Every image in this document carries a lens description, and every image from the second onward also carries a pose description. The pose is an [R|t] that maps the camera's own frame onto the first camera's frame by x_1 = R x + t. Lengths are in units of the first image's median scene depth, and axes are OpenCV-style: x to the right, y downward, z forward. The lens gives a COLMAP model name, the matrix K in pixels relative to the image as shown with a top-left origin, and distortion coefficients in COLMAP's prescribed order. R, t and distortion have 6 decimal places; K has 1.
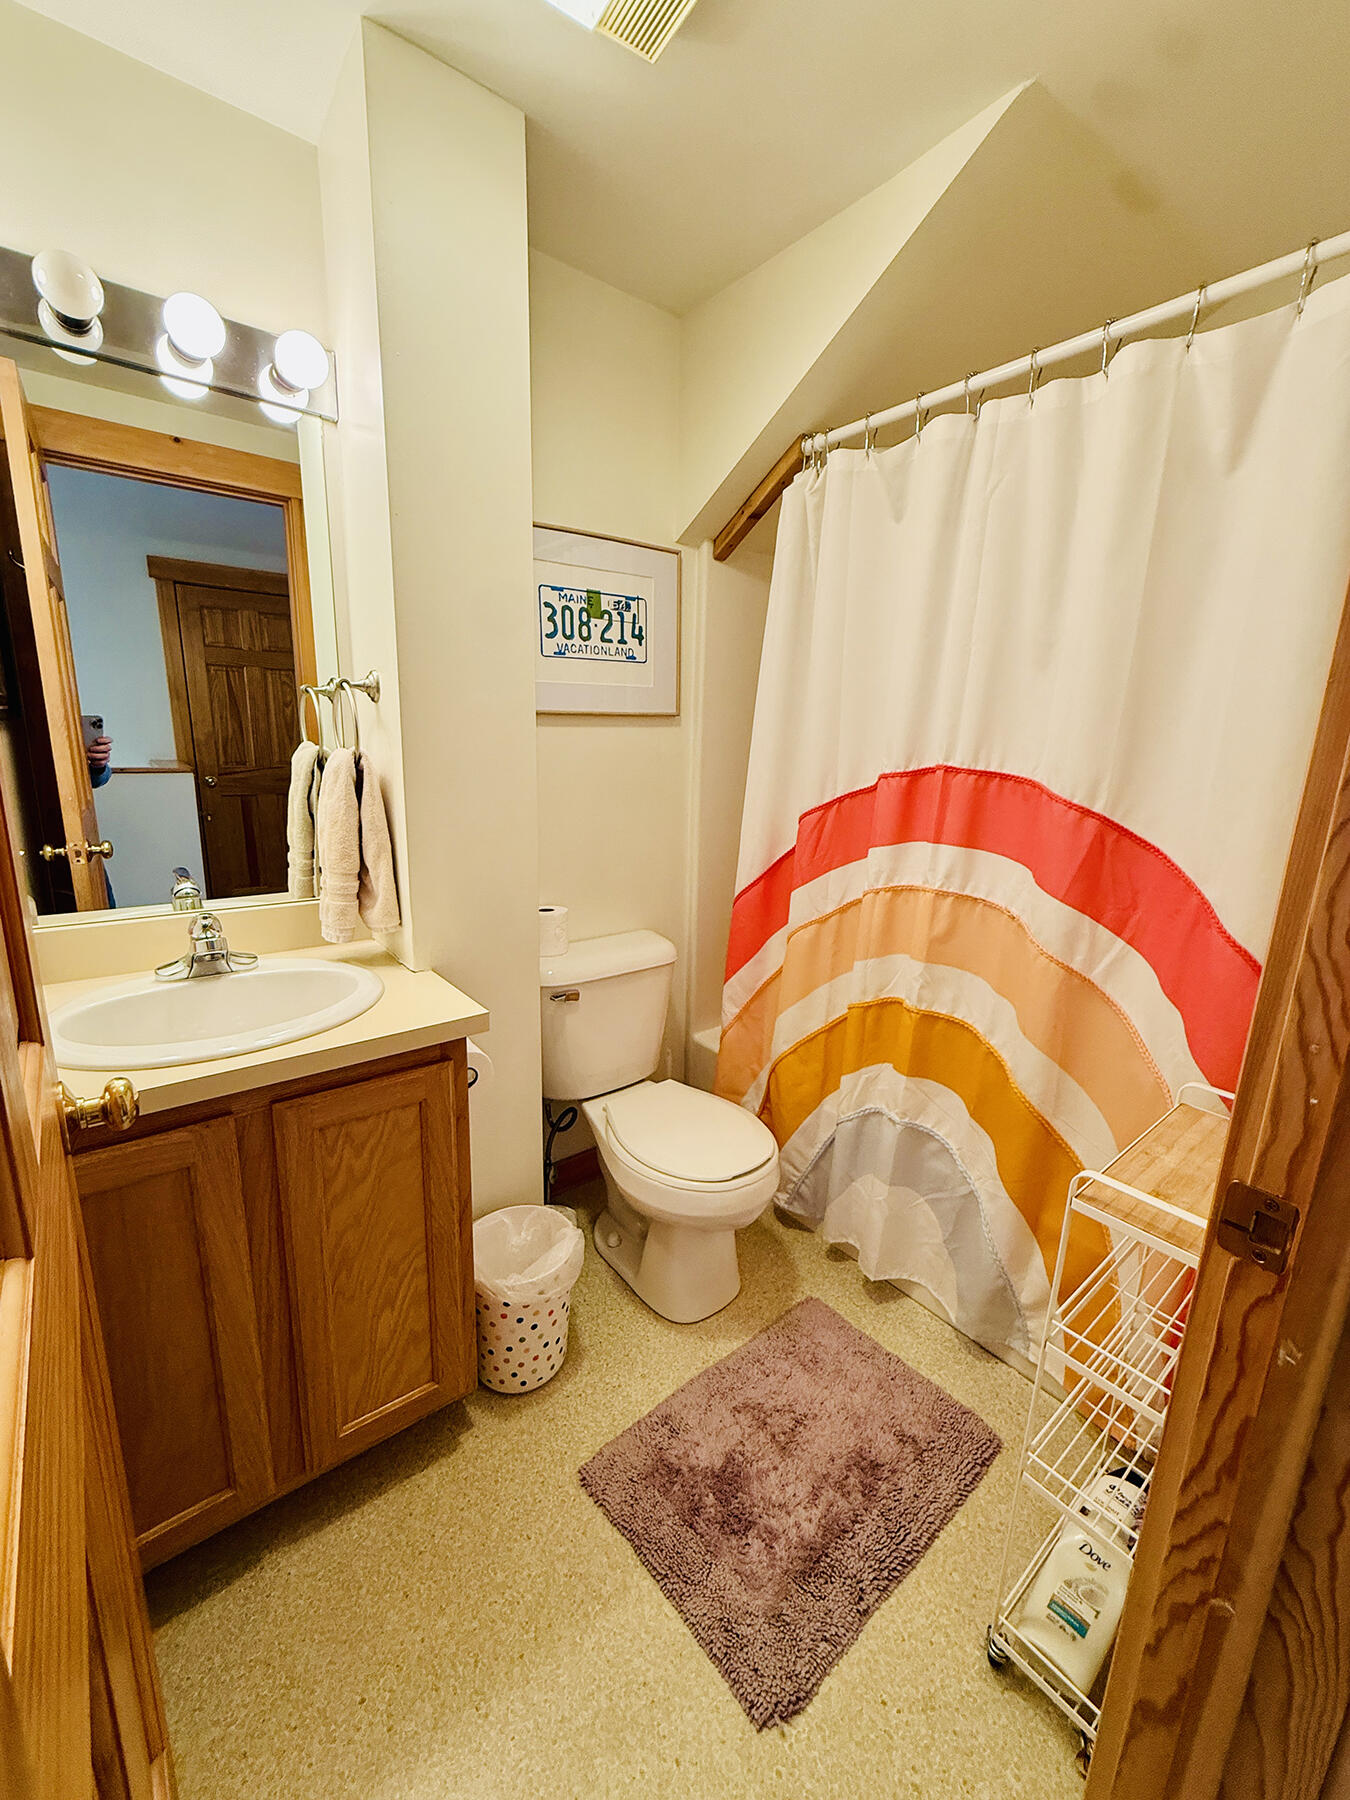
lens RADIAL K [[715.2, 0, 673.1], [0, 715.2, 897.3], [0, 0, 1]] dist [-0.000249, -0.000005]
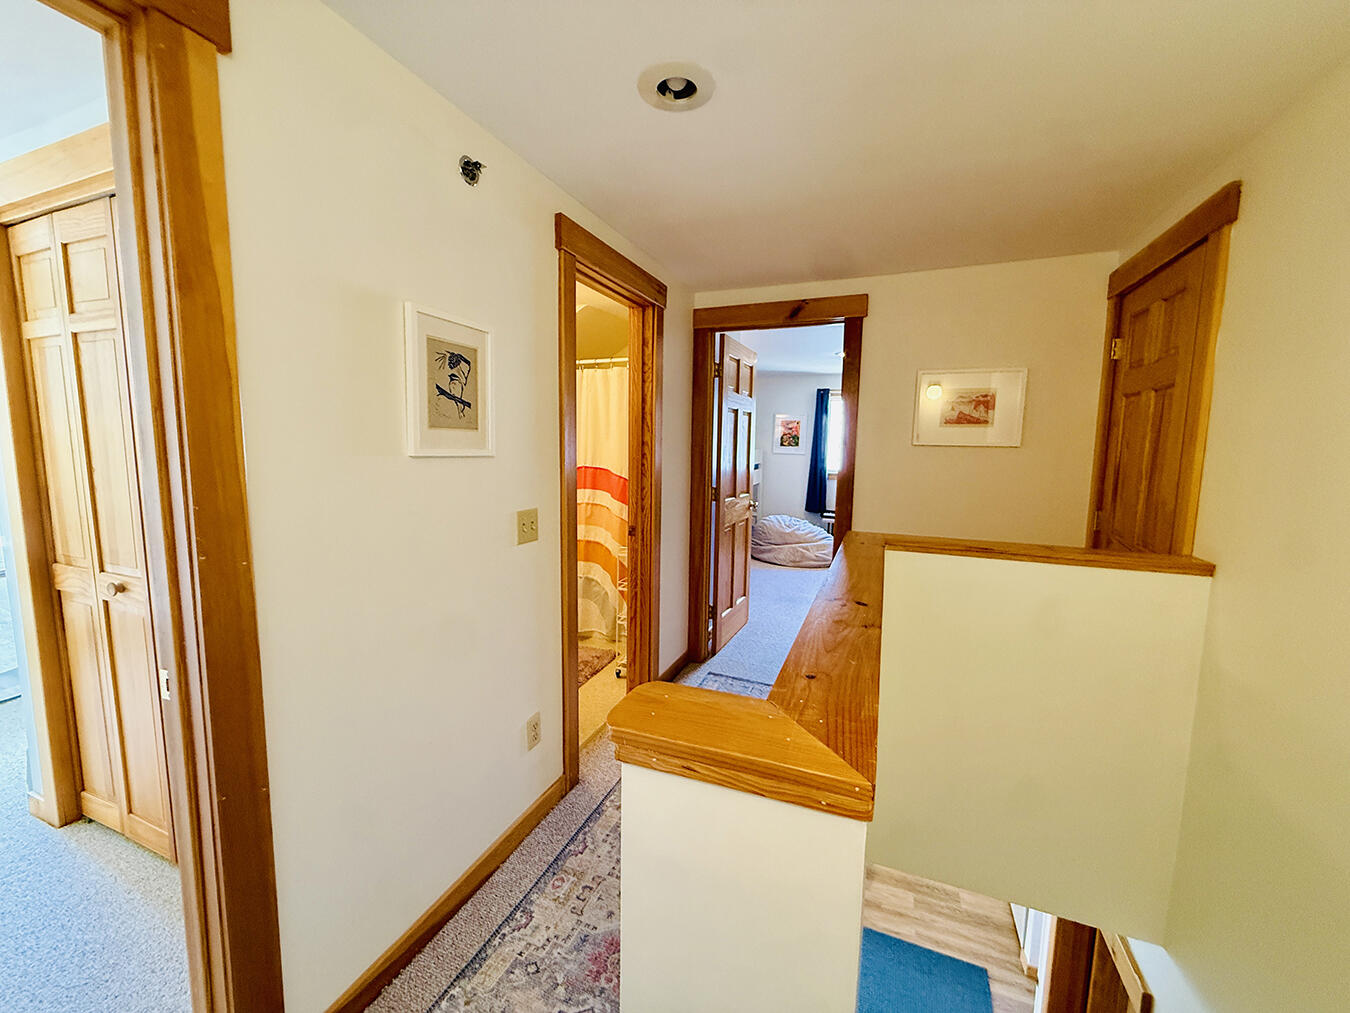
lens RADIAL K [[536.4, 0, 670.6], [0, 536.4, 512.3], [0, 0, 1]] dist [-0.000249, -0.000005]
pose [[0.867733, -0.071386, 0.491877, -0.518307], [0.117755, 0.990984, -0.063913, 0.238010], [-0.482879, 0.113381, 0.868316, -1.344618]]
